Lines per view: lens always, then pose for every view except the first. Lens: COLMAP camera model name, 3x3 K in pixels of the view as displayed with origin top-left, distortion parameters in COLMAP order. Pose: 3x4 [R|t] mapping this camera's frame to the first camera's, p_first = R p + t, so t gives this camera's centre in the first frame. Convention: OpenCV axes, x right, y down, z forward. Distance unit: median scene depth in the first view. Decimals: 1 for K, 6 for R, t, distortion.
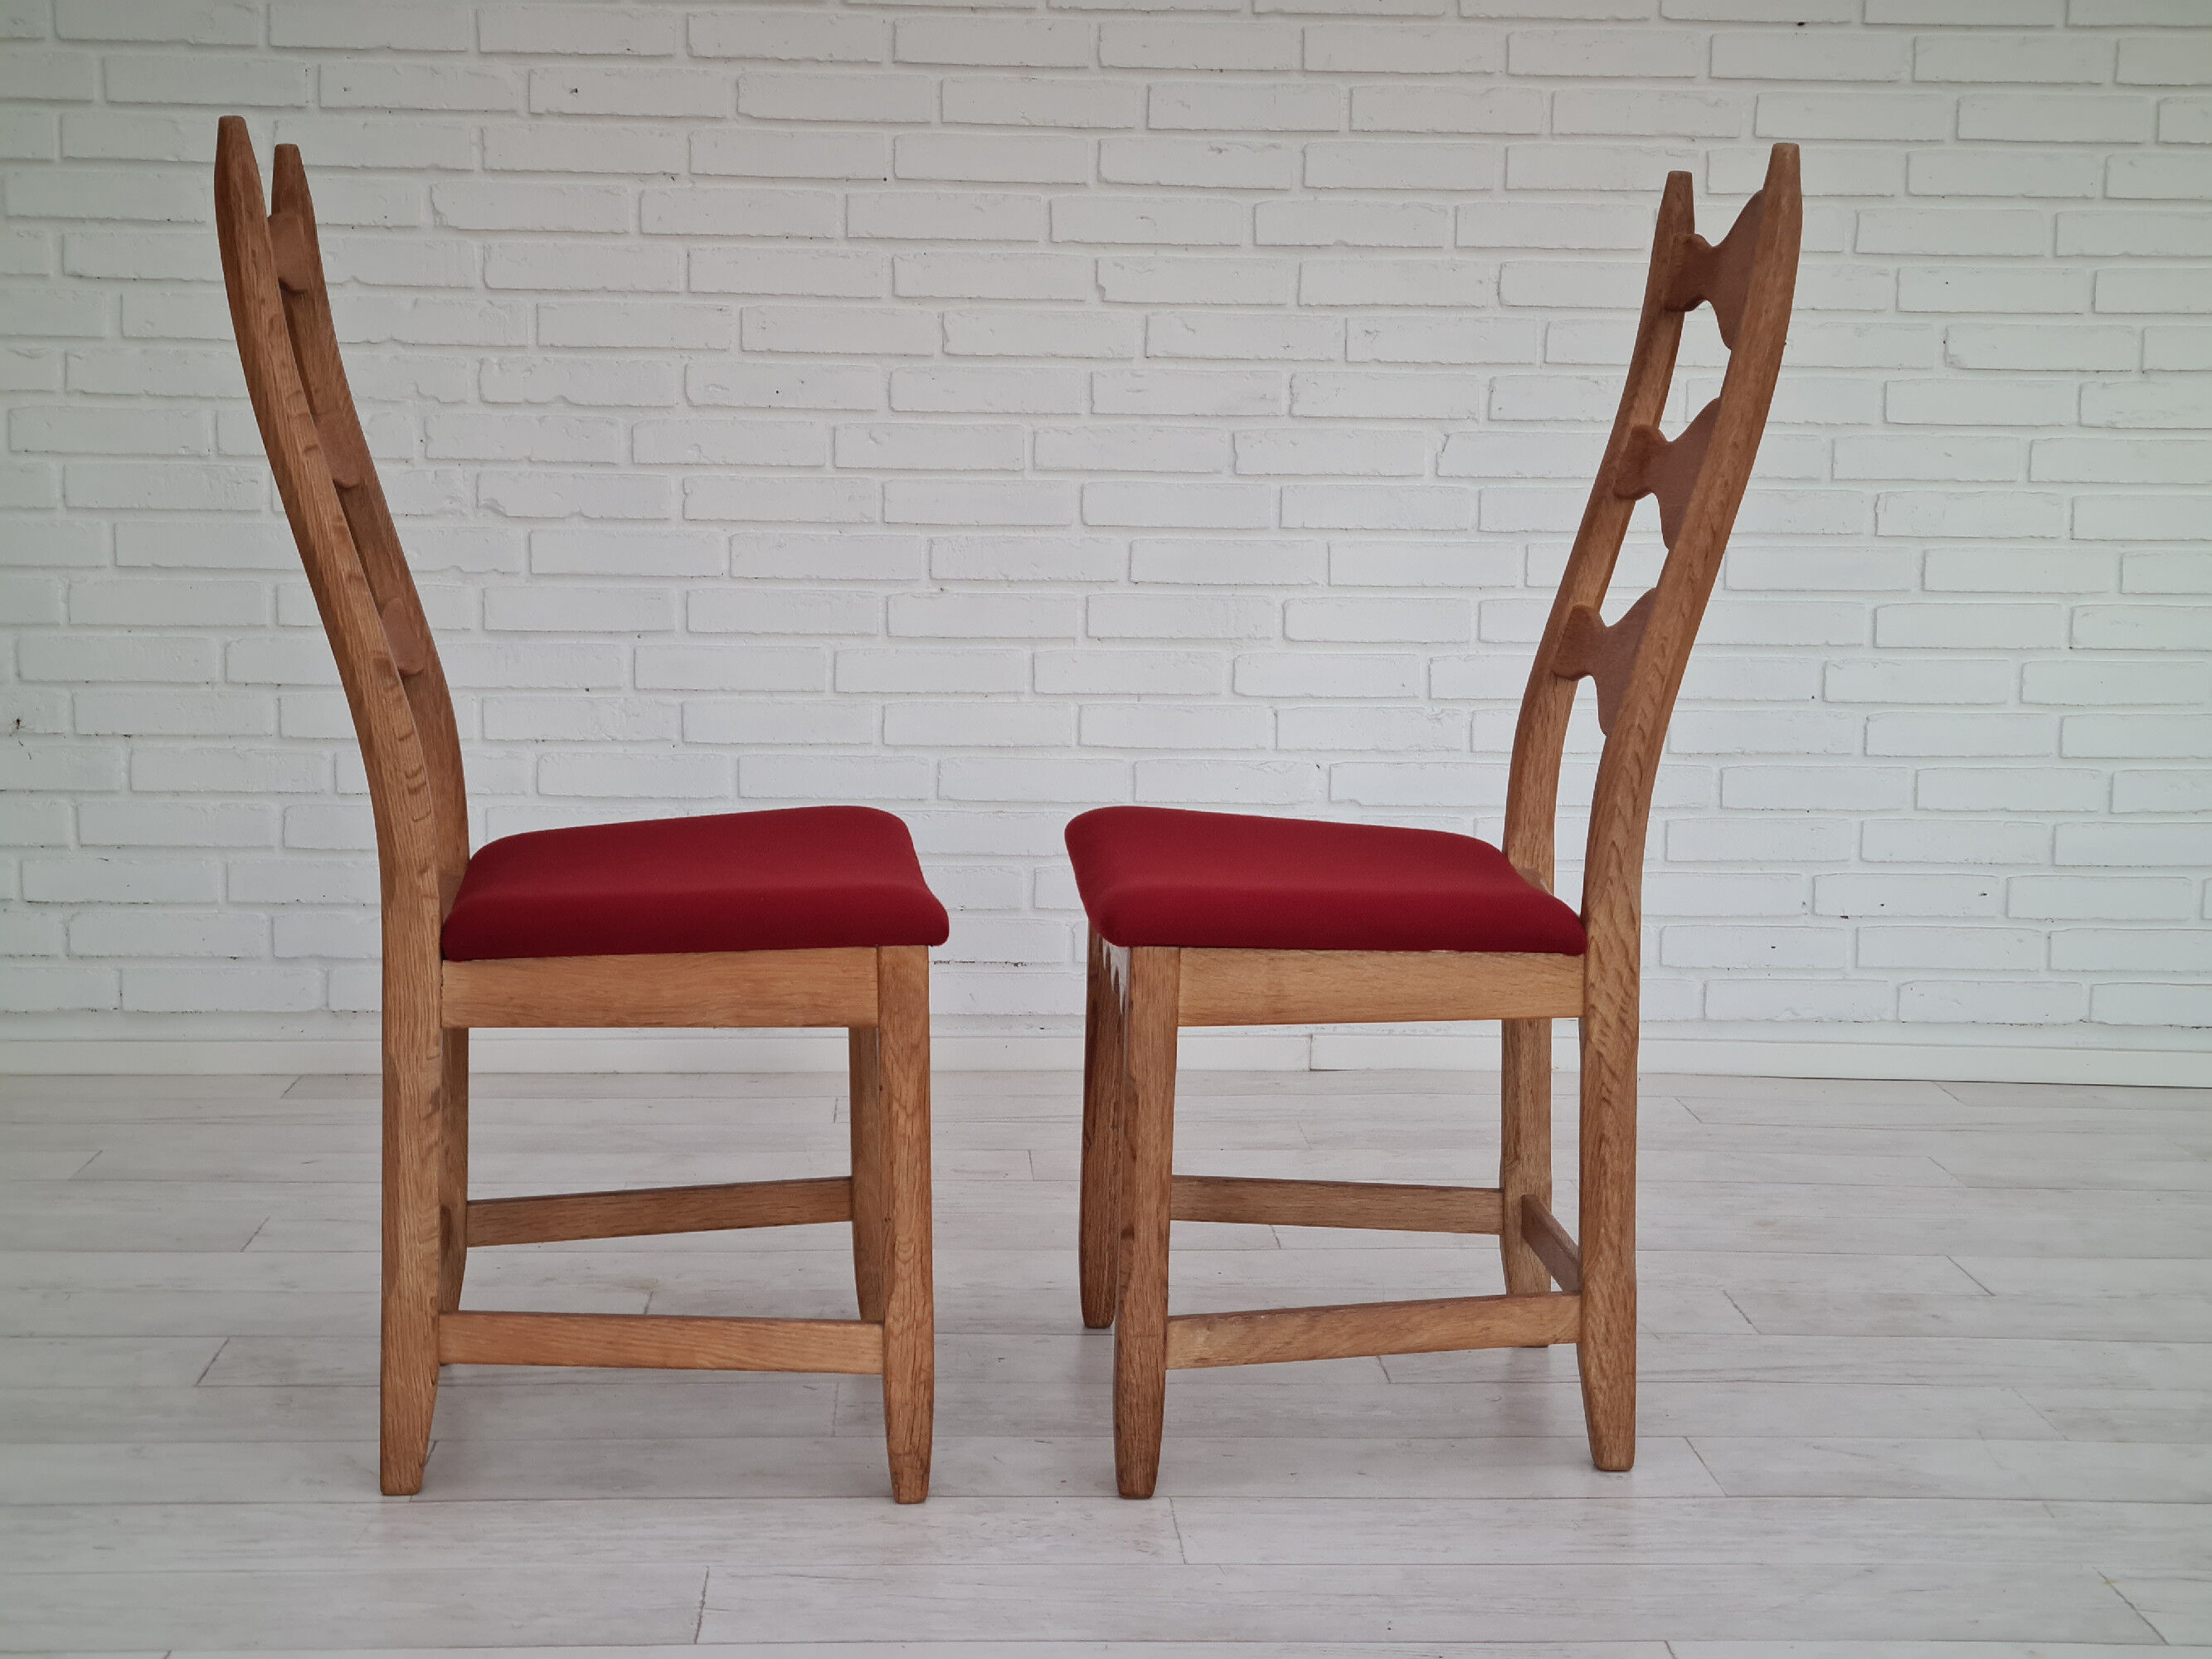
lens RADIAL K [[3349.4, 0, 1103.6], [0, 3349.4, 858.9], [0, 0, 1]] dist [0.065367, 0.000000]
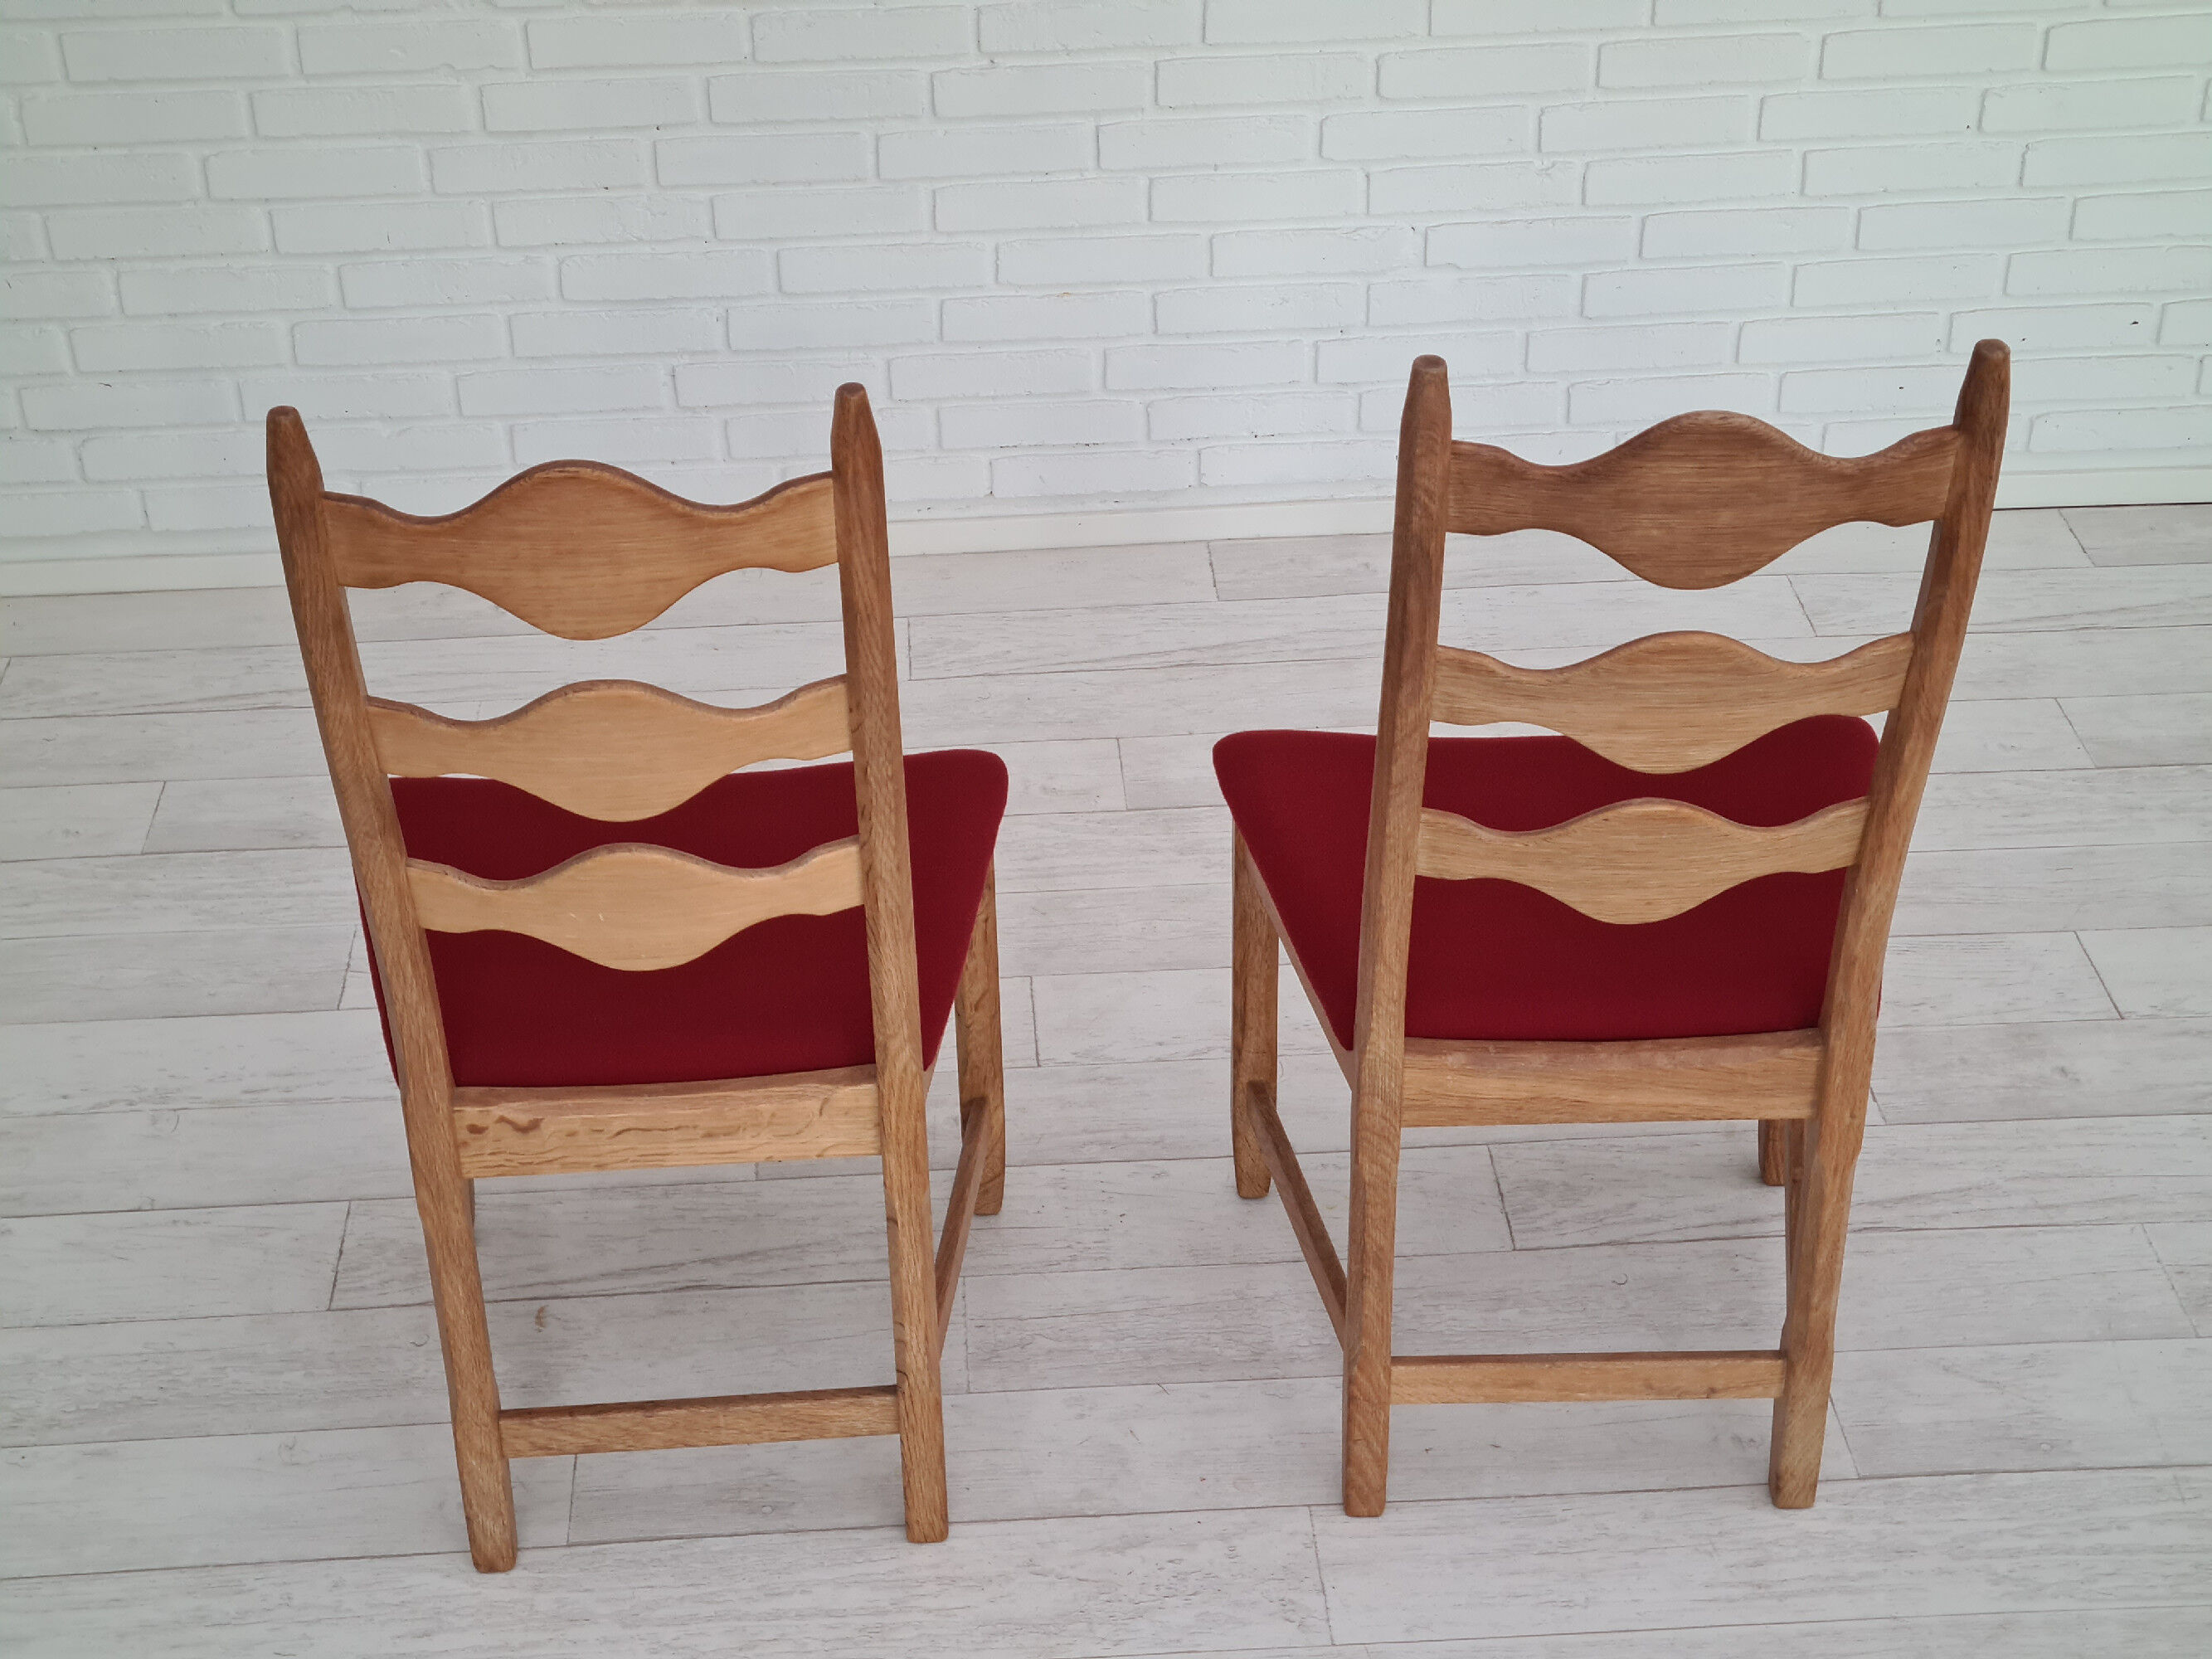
lens RADIAL K [[3349.4, 0, 1058.2], [0, 3349.4, 844.3], [0, 0, 1]] dist [0.065367, 0.000000]
pose [[0.999397, -0.028703, -0.019557, -0.019613], [0.034302, 0.904082, 0.425980, -0.273992], [0.005455, -0.426393, 0.904521, 0.105969]]
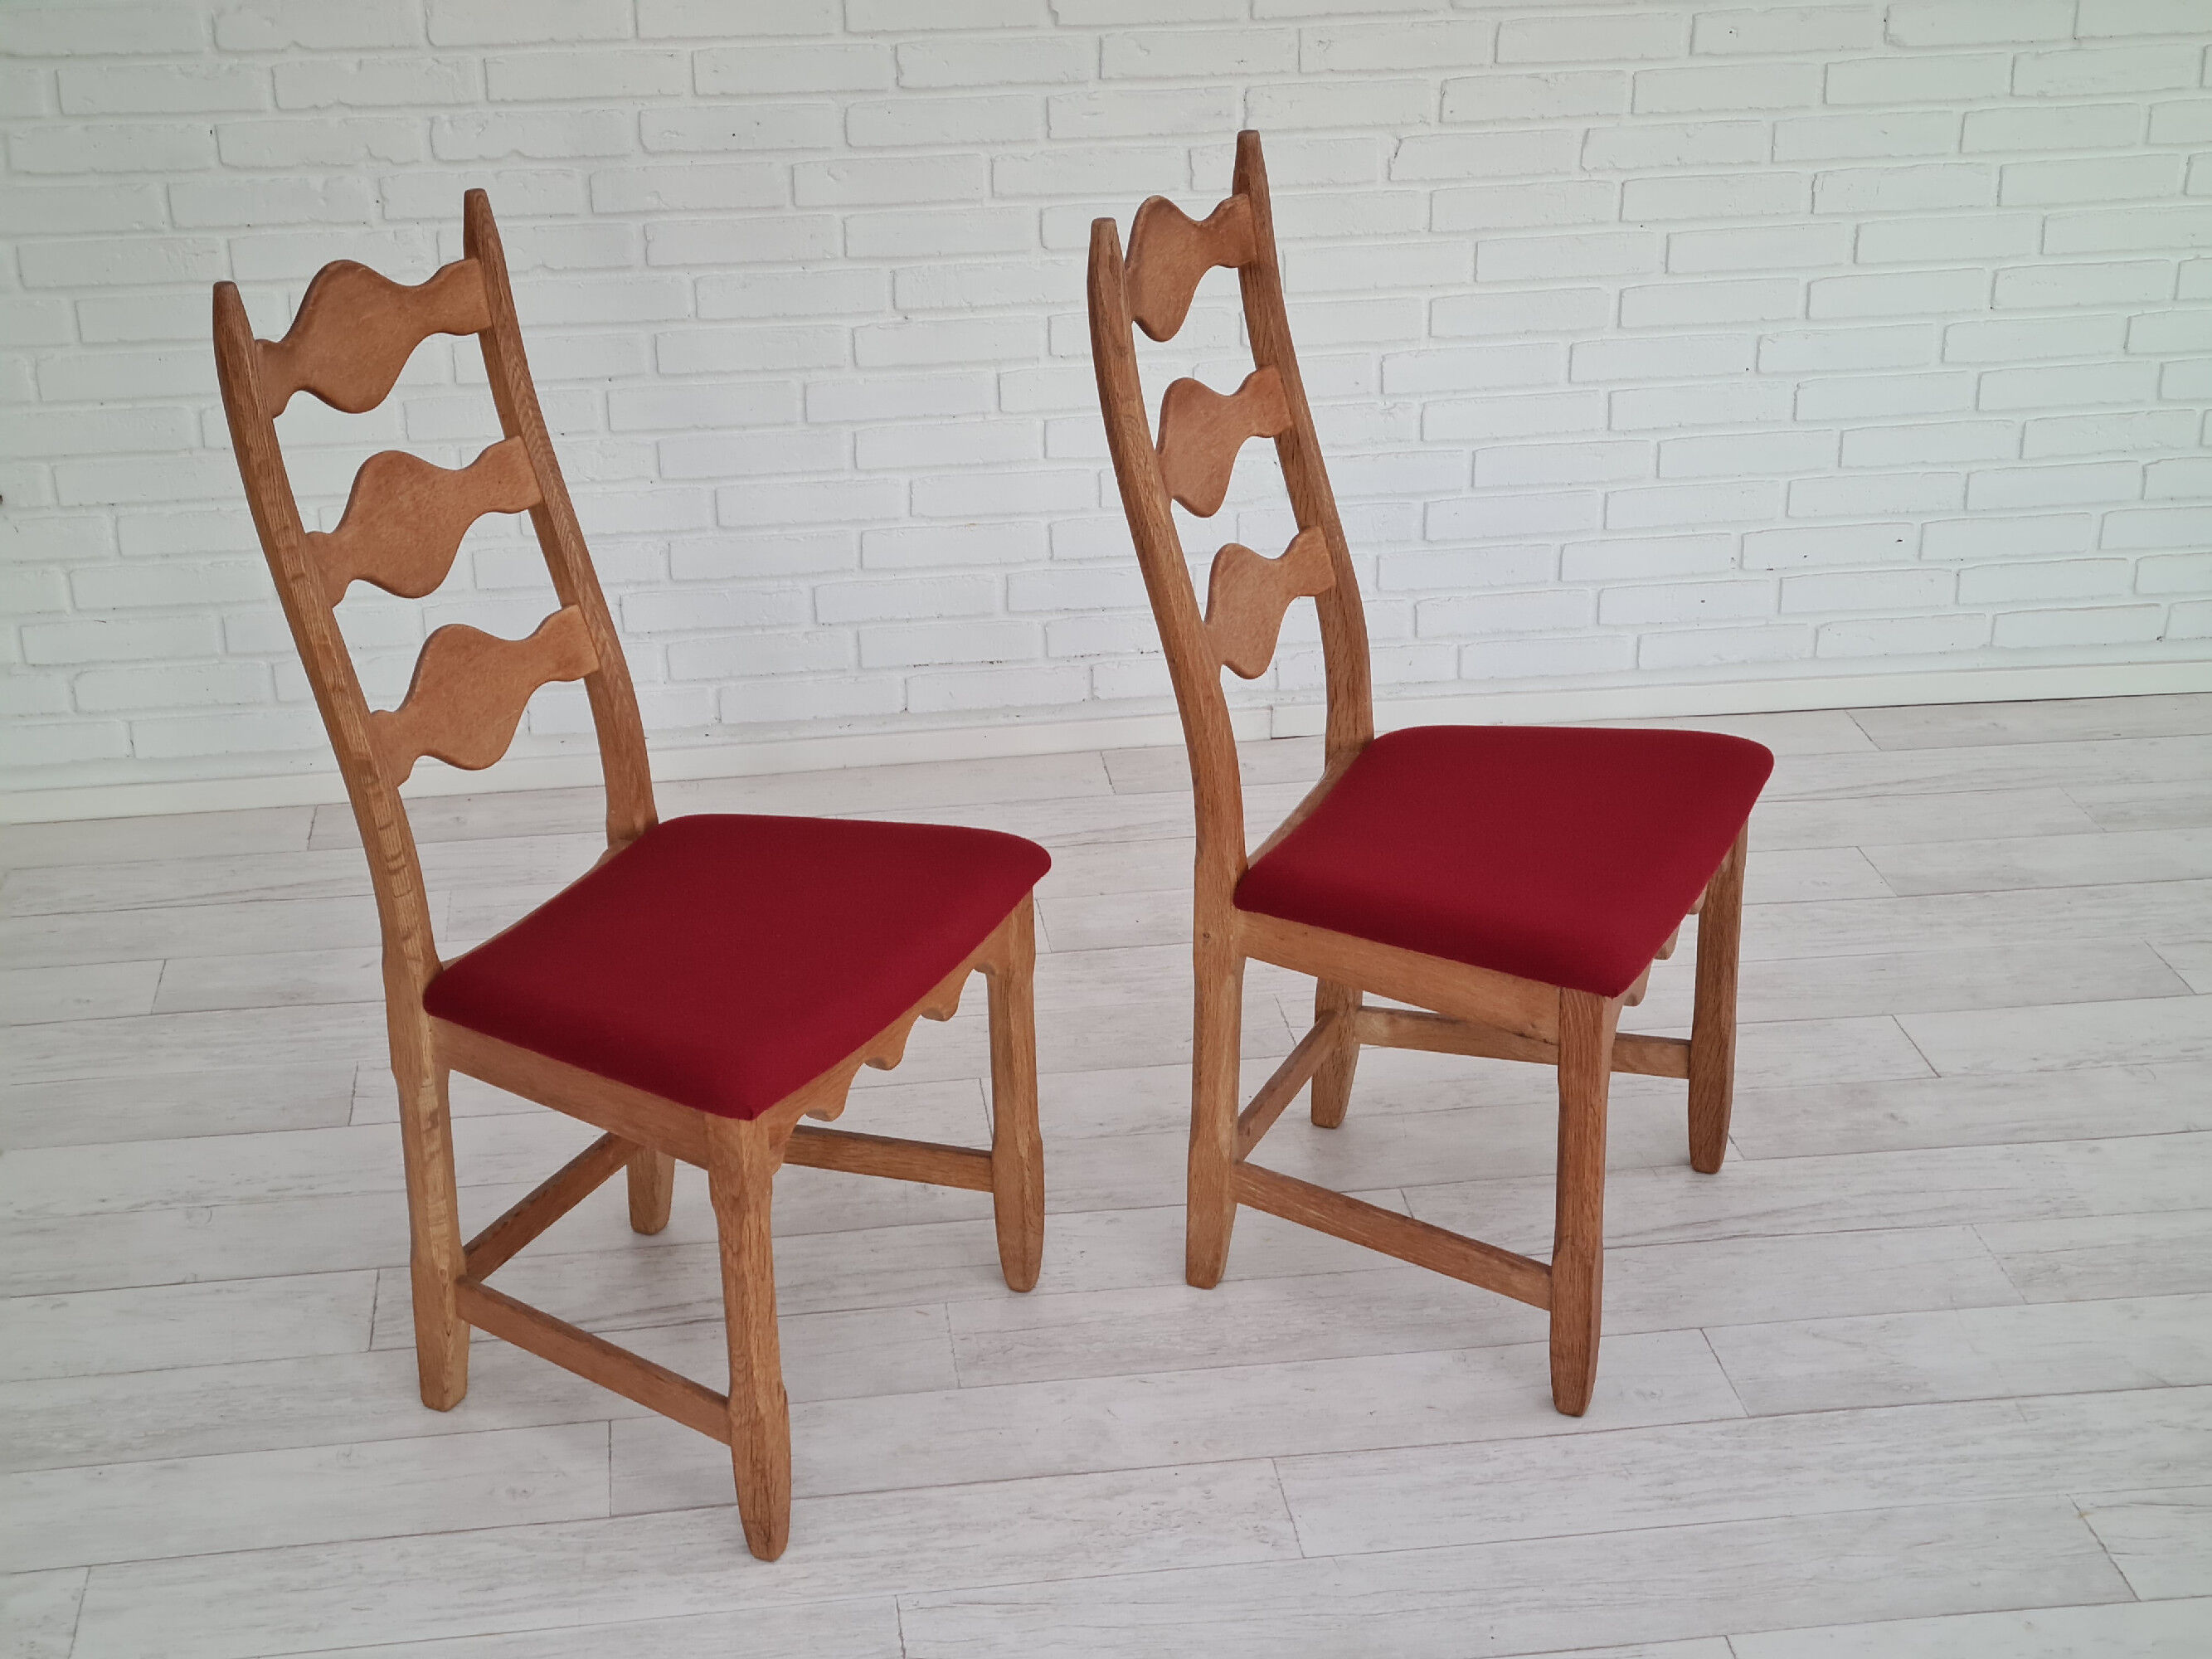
lens RADIAL K [[3349.4, 0, 1090.3], [0, 3349.4, 844.8], [0, 0, 1]] dist [0.065367, 0.000000]
pose [[0.996519, -0.056203, 0.061565, -0.064719], [0.036215, 0.957084, 0.287539, -0.219232], [-0.075083, -0.284308, 0.955788, -0.019374]]
